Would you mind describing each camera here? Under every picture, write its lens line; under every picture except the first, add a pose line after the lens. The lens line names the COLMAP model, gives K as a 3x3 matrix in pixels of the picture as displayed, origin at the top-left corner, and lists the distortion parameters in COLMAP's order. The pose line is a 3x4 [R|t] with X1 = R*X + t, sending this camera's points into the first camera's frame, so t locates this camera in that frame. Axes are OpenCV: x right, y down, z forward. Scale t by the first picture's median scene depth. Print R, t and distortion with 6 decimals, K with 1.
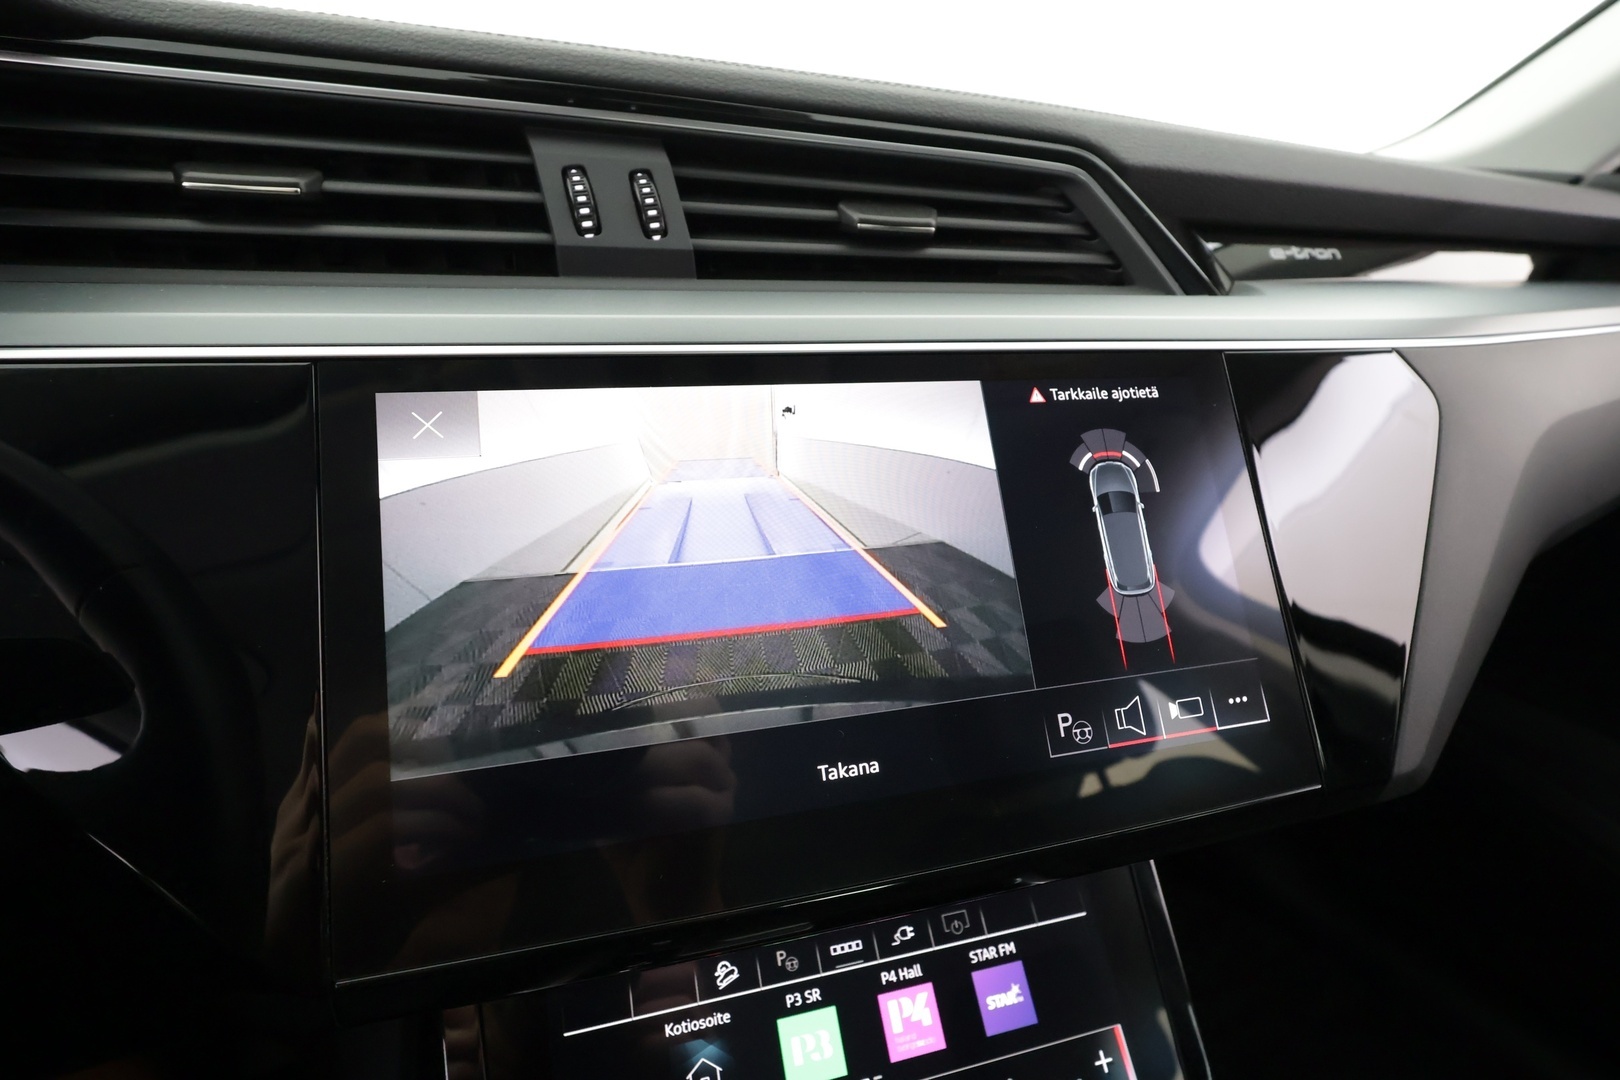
lens RADIAL K [[886.7, 0, 822.2], [0, 886.7, 542.1], [0, 0, 1]] dist [-0.002079, 0.002035]
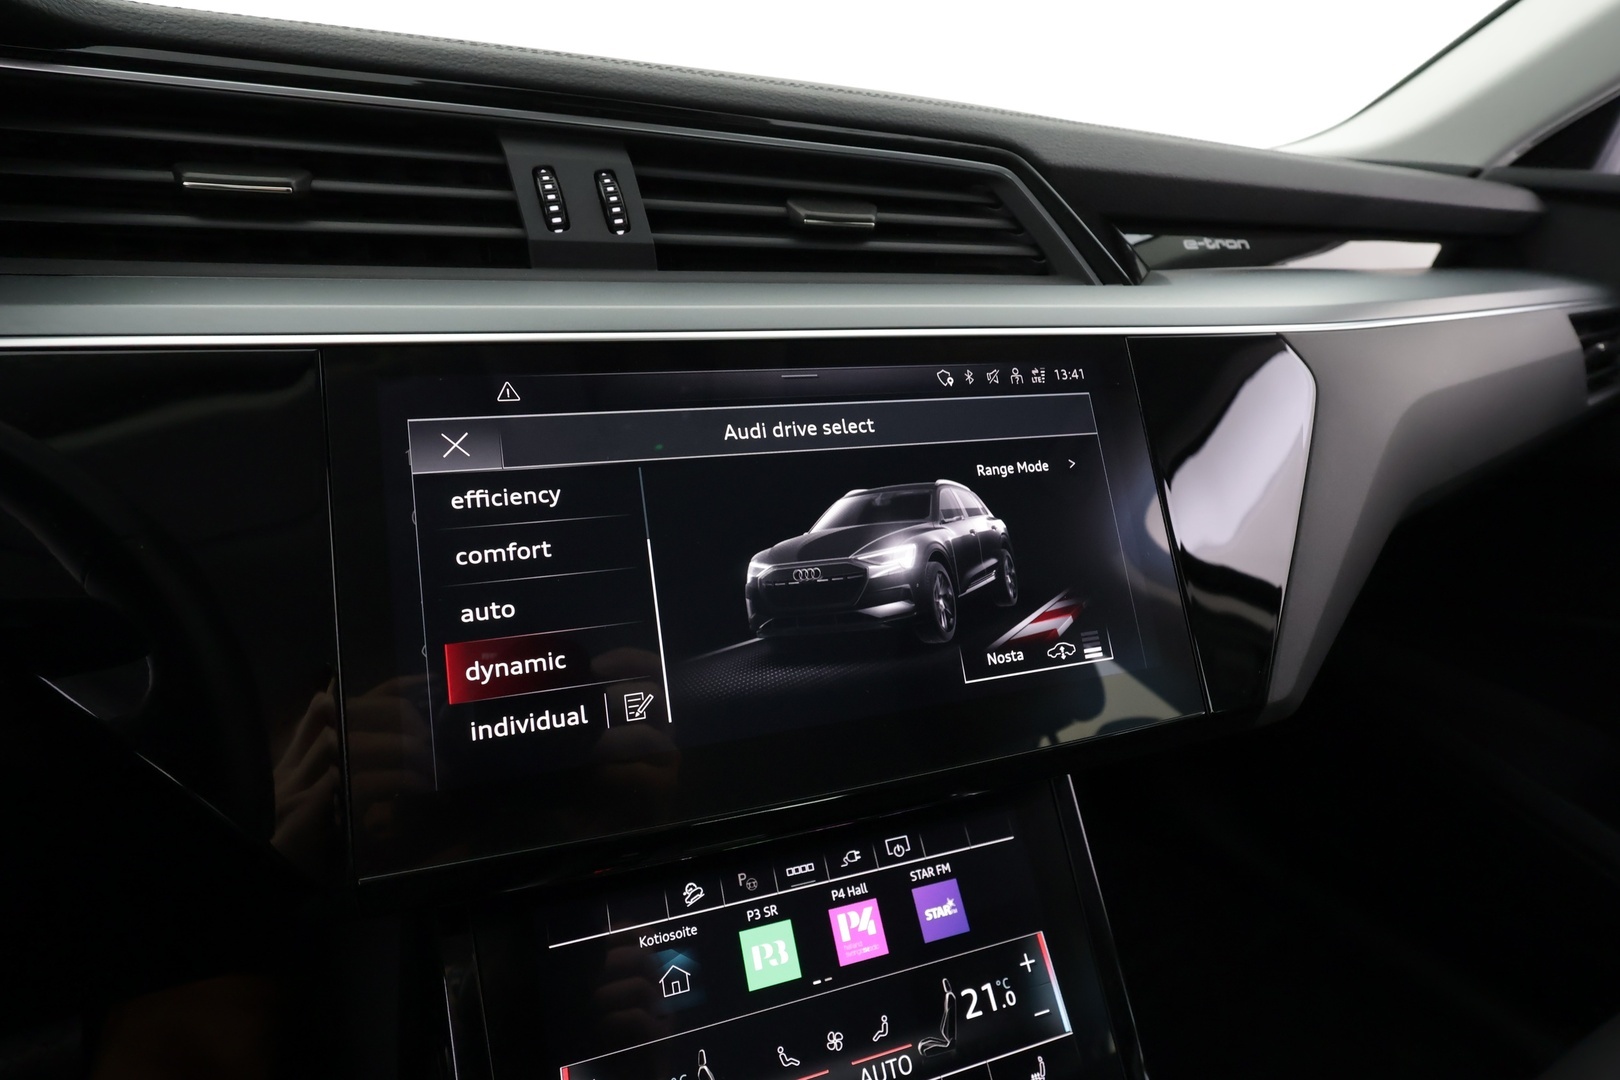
lens RADIAL K [[886.7, 0, 822.2], [0, 886.7, 542.6], [0, 0, 1]] dist [-0.002079, 0.002035]
pose [[0.999046, -0.011078, 0.042244, 0.012123], [0.010119, 0.999688, 0.022834, 0.018067], [-0.042484, -0.022385, 0.998846, -0.114739]]
